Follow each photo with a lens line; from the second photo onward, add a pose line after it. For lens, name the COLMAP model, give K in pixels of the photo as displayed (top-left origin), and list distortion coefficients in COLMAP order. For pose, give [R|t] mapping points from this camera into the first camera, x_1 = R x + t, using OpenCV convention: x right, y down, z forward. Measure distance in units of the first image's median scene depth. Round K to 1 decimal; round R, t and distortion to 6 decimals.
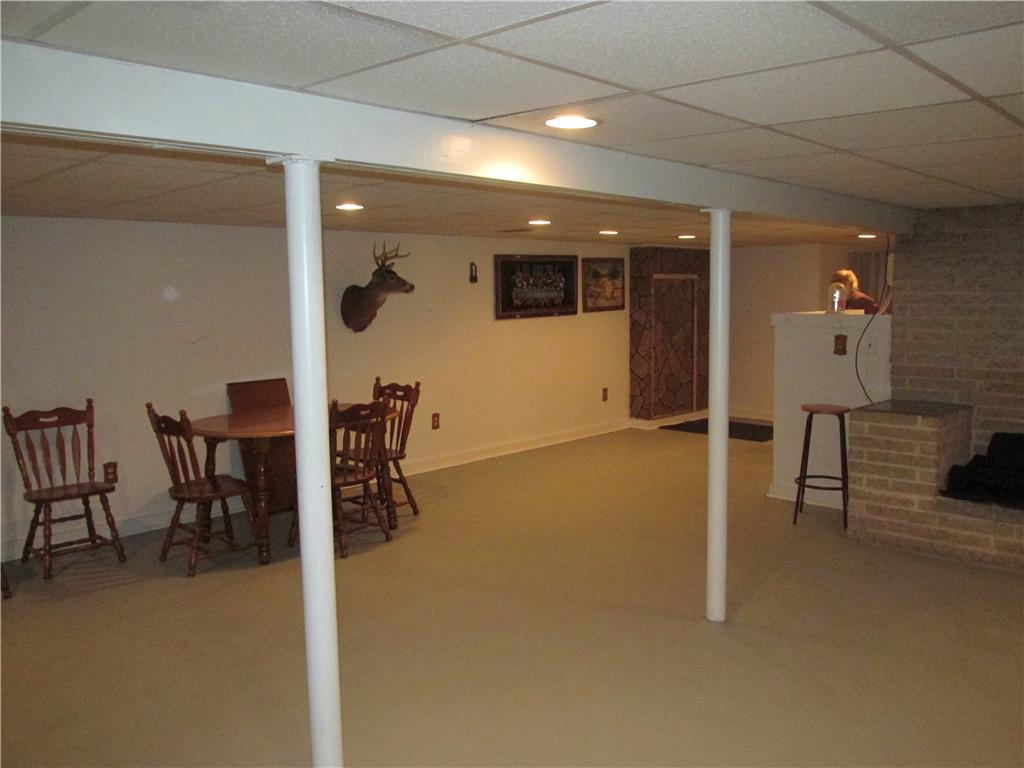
lens RADIAL K [[842.9, 0, 512.2], [0, 842.9, 380.2], [0, 0, 1]] dist [-0.062246, 0.037013]
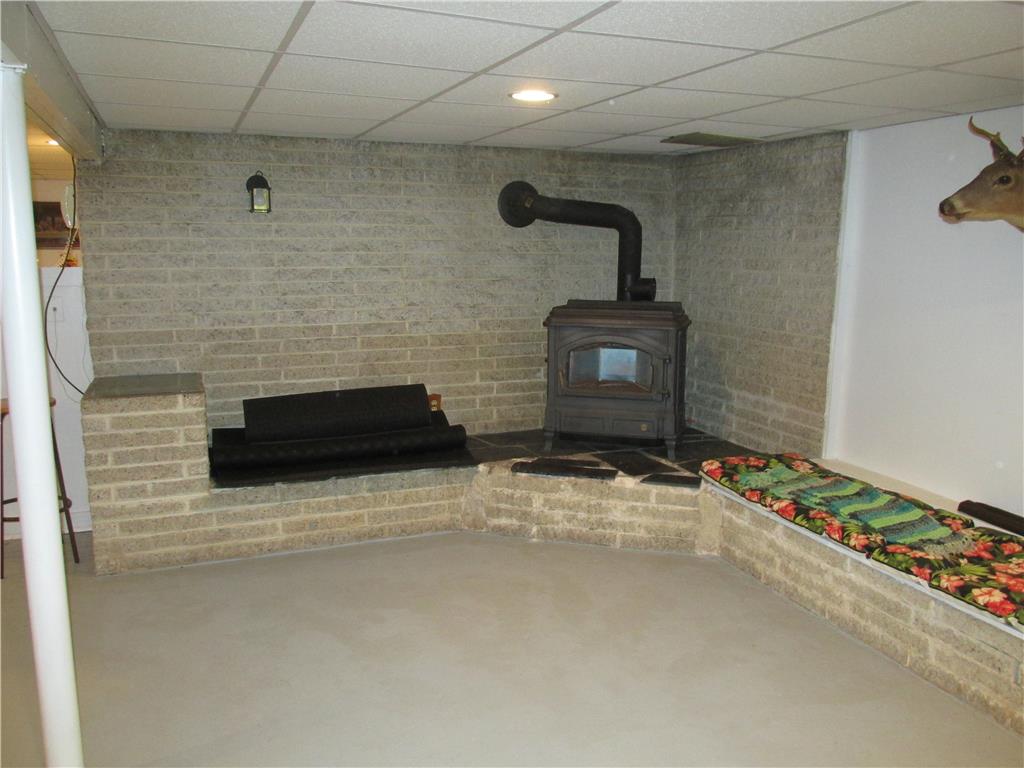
lens RADIAL K [[842.9, 0, 515.2], [0, 842.9, 385.8], [0, 0, 1]] dist [-0.062246, 0.037013]
pose [[0.409928, -0.139832, 0.901336, -0.074807], [0.085285, 0.989726, 0.114757, -0.024702], [-0.908122, 0.029828, 0.417642, 0.332478]]
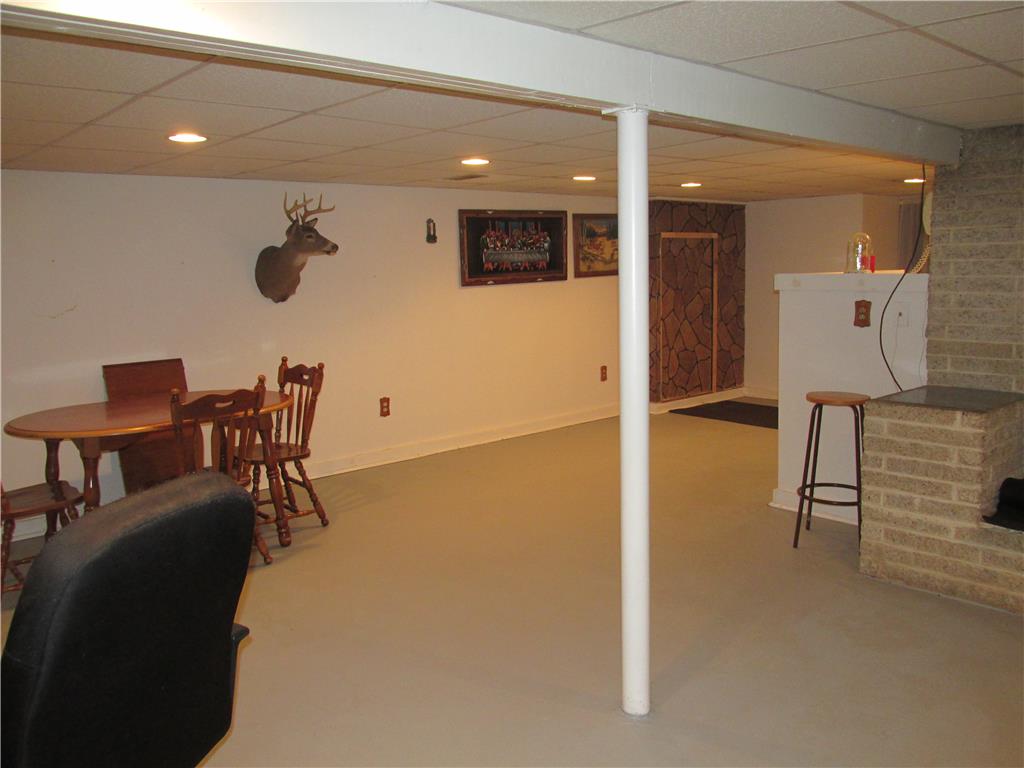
lens RADIAL K [[842.9, 0, 515.1], [0, 842.9, 383.6], [0, 0, 1]] dist [-0.062246, 0.037013]
pose [[0.997173, -0.000572, -0.075144, 0.138098], [0.003392, 0.999294, 0.037413, -0.008355], [0.075069, -0.037562, 0.996471, 0.218498]]
